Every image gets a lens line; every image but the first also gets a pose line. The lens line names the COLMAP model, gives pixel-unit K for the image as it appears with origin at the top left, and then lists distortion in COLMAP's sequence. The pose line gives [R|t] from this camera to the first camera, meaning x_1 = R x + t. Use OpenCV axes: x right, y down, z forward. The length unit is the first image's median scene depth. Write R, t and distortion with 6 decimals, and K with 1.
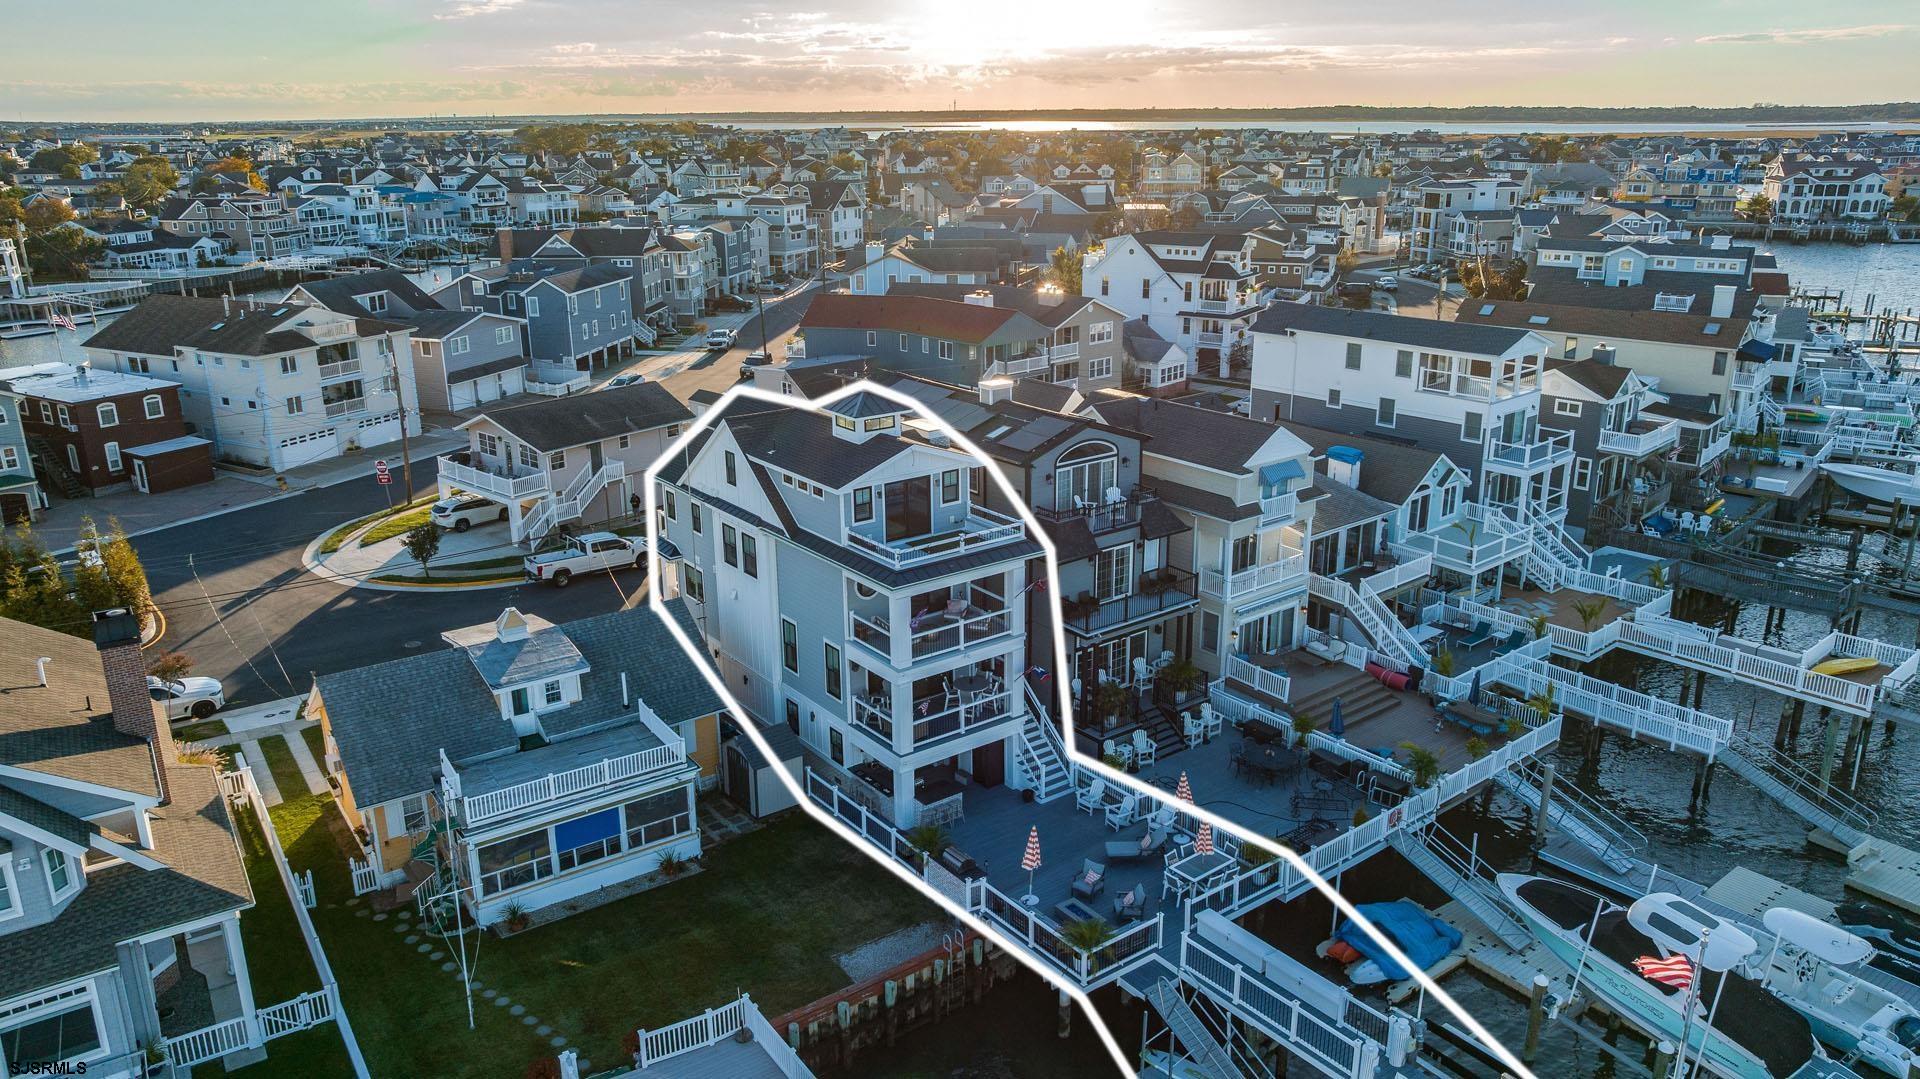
lens RADIAL K [[1355.7, 0, 963.1], [0, 1355.7, 537.6], [0, 0, 1]] dist [-0.033616, 0.034725]
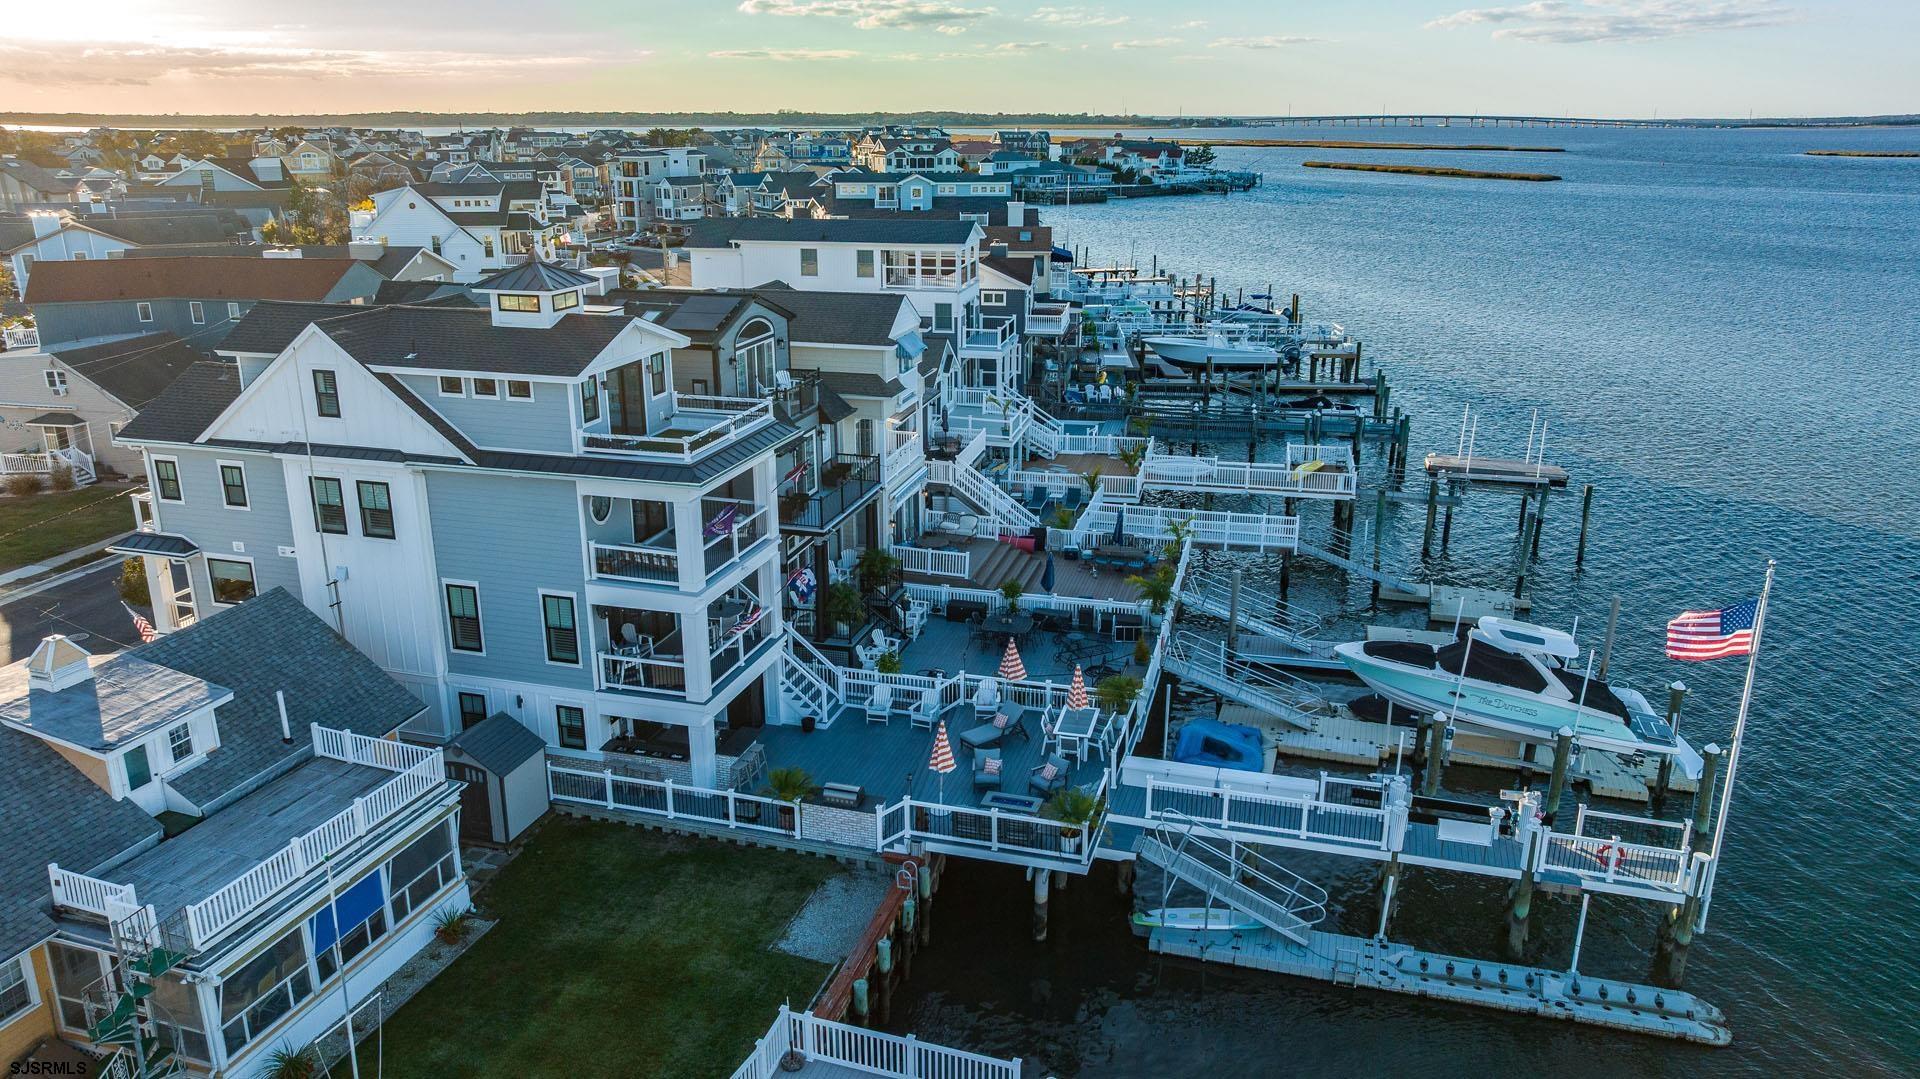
lens RADIAL K [[1355.7, 0, 961.8], [0, 1355.7, 540.1], [0, 0, 1]] dist [-0.033616, 0.034725]
pose [[0.799022, -0.172981, 0.575883, -0.225751], [0.175086, 0.983158, 0.052389, 0.031969], [-0.575246, 0.058969, 0.815852, 0.158931]]
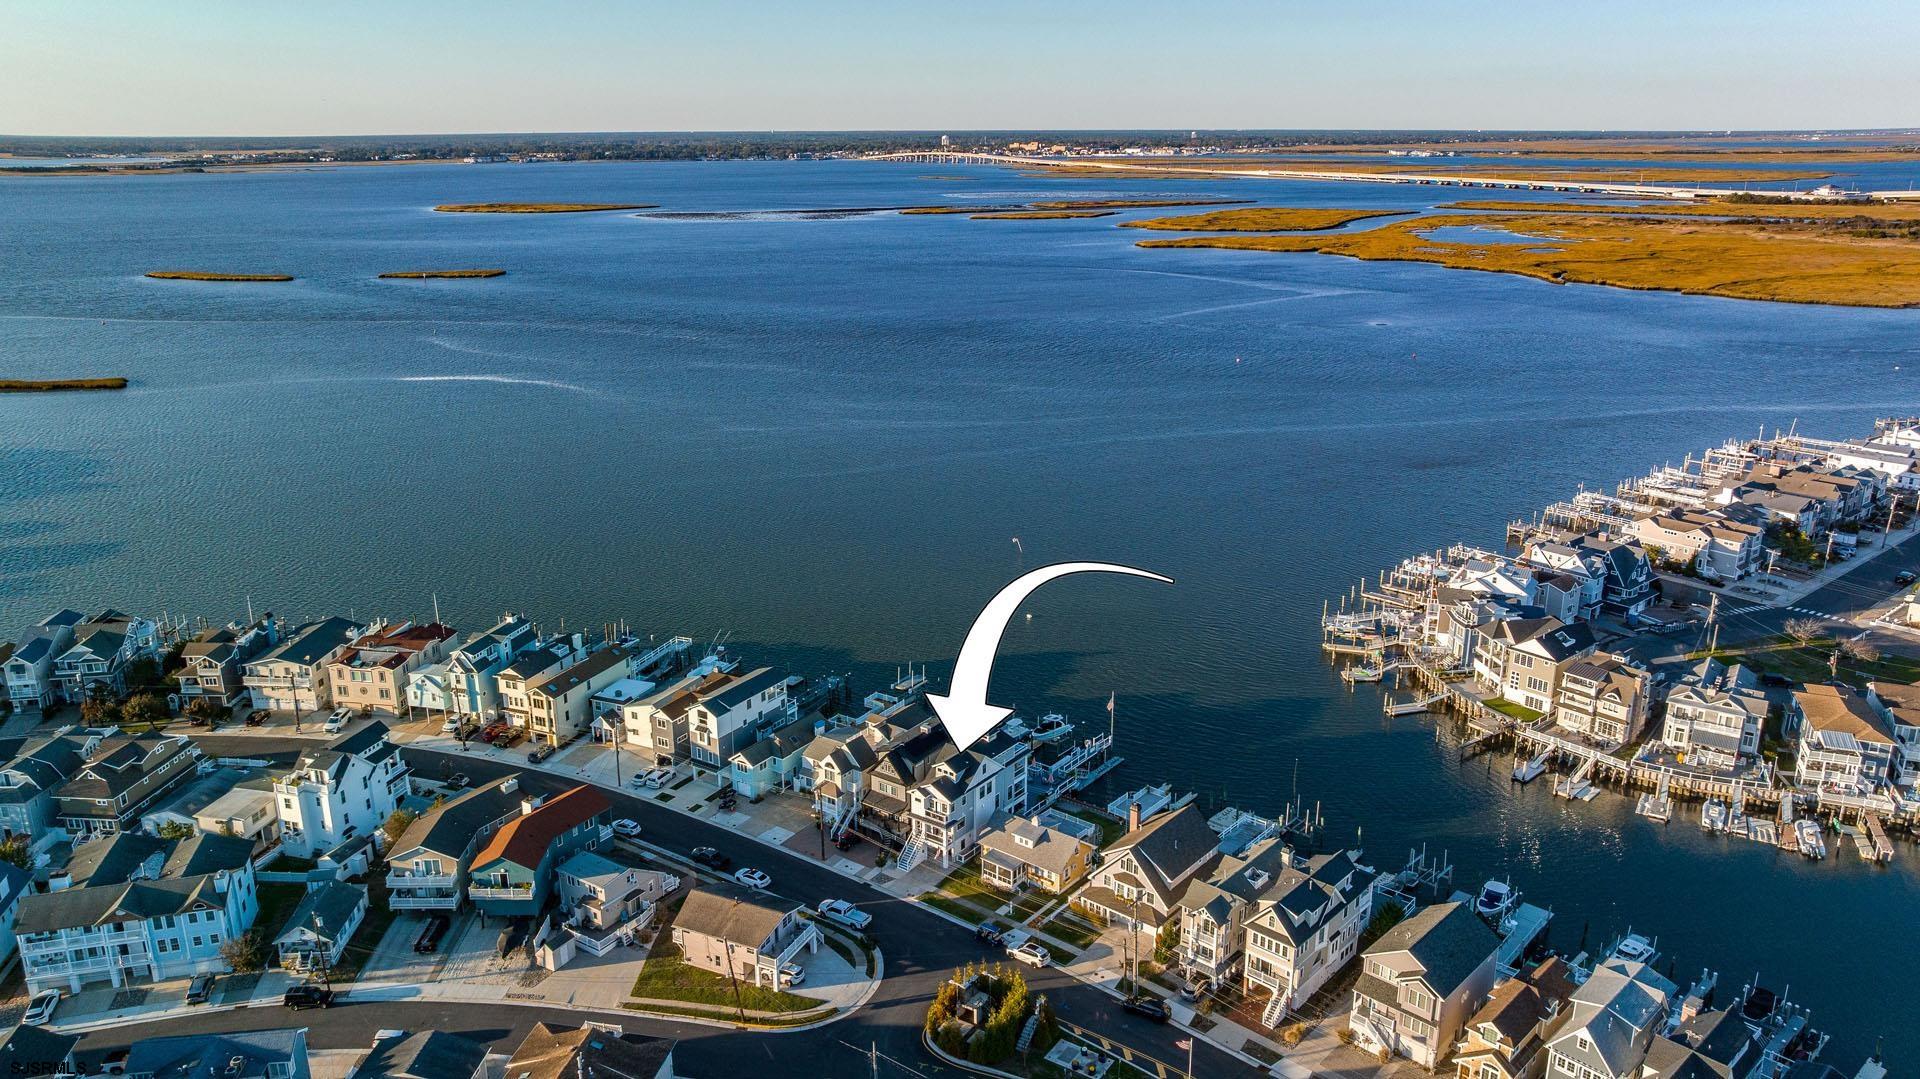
lens RADIAL K [[1355.7, 0, 962.7], [0, 1355.7, 527.7], [0, 0, 1]] dist [-0.033616, 0.034725]
pose [[-0.282031, -0.264802, 0.922138, -2.191630], [0.293769, 0.891154, 0.345753, -1.248011], [-0.913323, 0.368409, -0.173542, 0.982153]]
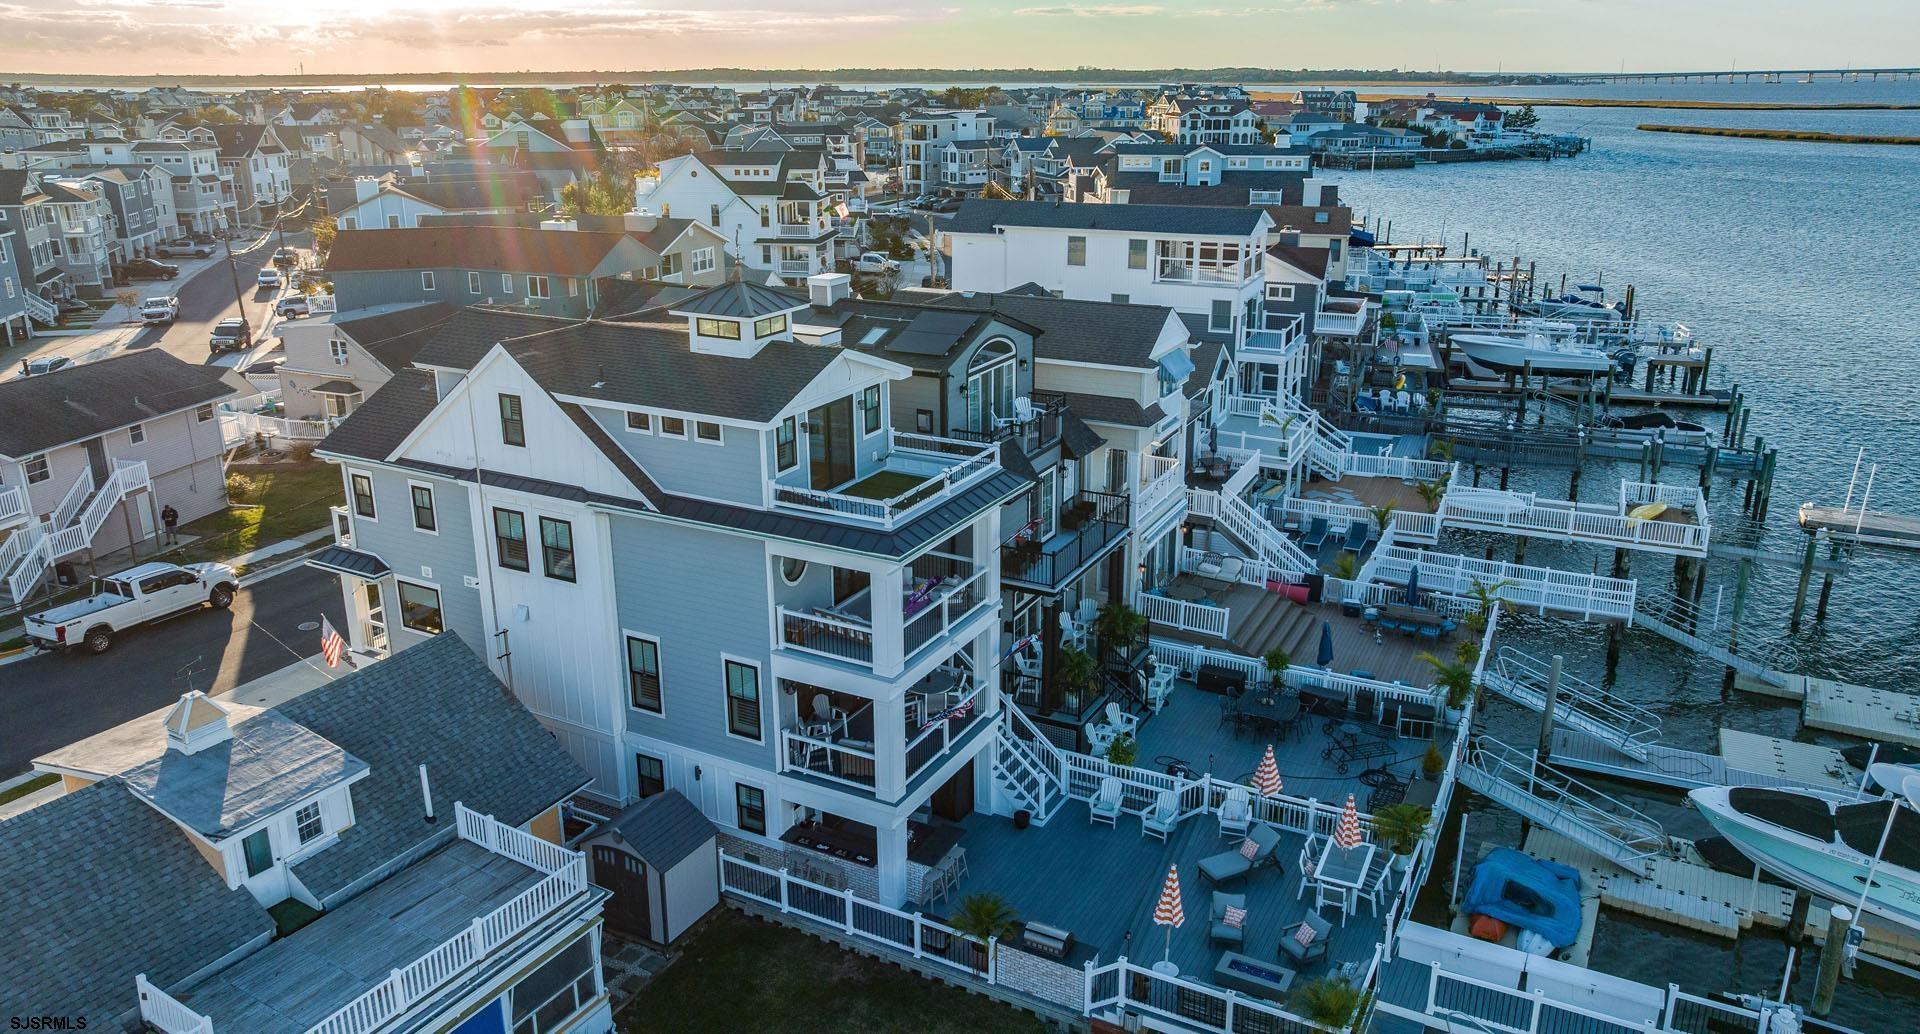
lens RADIAL K [[1353.1, 0, 963.2], [0, 1353.1, 496.9], [0, 0, 1]] dist [-0.020397, 0.002111]
pose [[0.906763, -0.122190, 0.403548, -0.166453], [0.123435, 0.992085, 0.023037, -0.001975], [-0.403169, 0.028923, 0.914668, 0.222202]]
